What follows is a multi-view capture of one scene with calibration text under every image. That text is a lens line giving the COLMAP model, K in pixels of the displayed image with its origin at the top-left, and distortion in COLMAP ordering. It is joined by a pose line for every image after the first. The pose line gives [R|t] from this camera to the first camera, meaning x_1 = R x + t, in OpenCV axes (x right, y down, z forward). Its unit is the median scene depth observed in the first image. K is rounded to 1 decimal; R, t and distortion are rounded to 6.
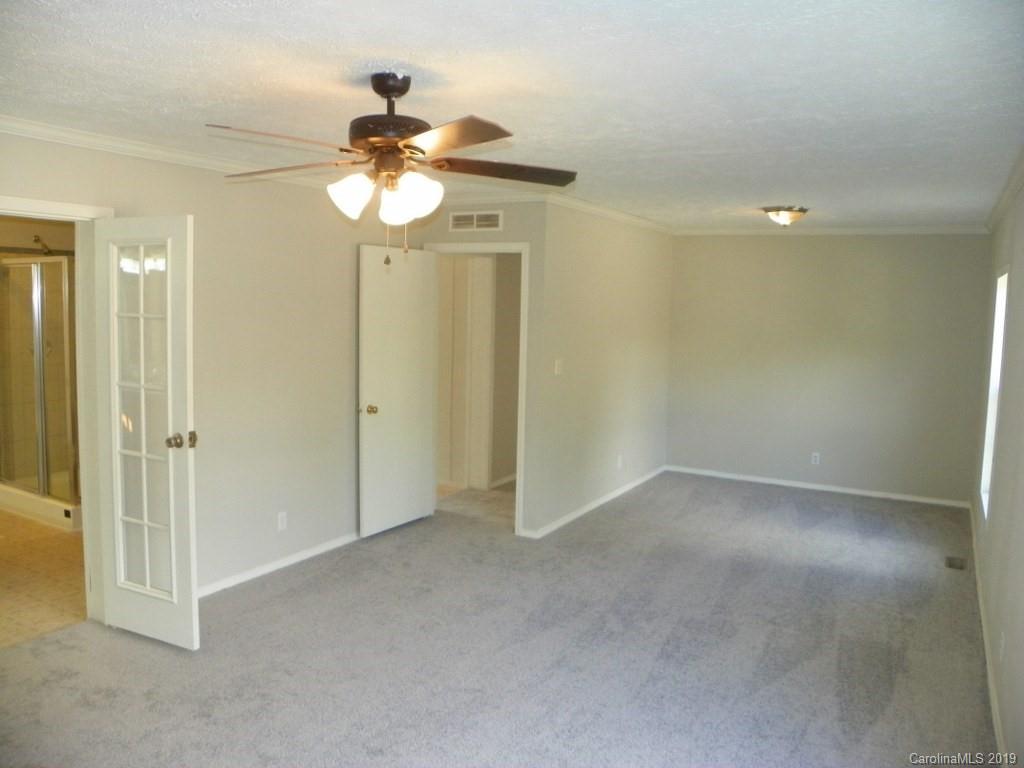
lens RADIAL K [[794.2, 0, 512.0], [0, 794.2, 384.0], [0, 0, 1]] dist [-0.171433, 0.122012]
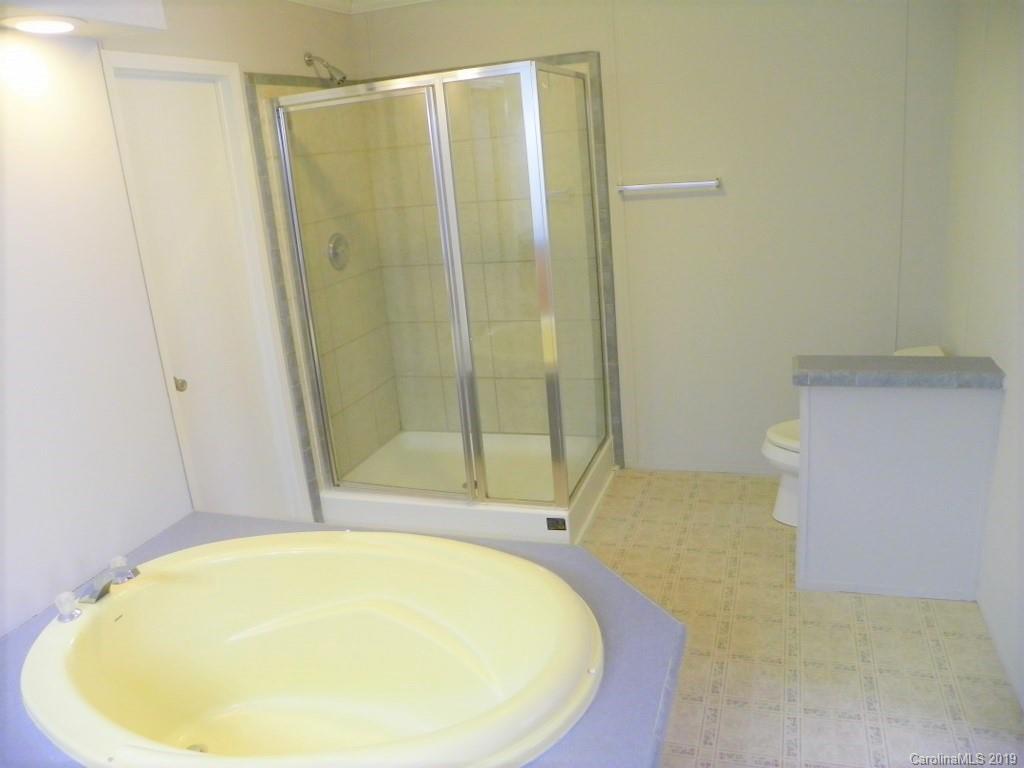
lens RADIAL K [[794.2, 0, 512.0], [0, 794.2, 384.0], [0, 0, 1]] dist [-0.171433, 0.122012]
pose [[0.978347, -0.160566, 0.130598, -0.678971], [0.135538, 0.973906, 0.182035, -0.045988], [-0.156419, -0.160393, 0.974581, 0.435298]]
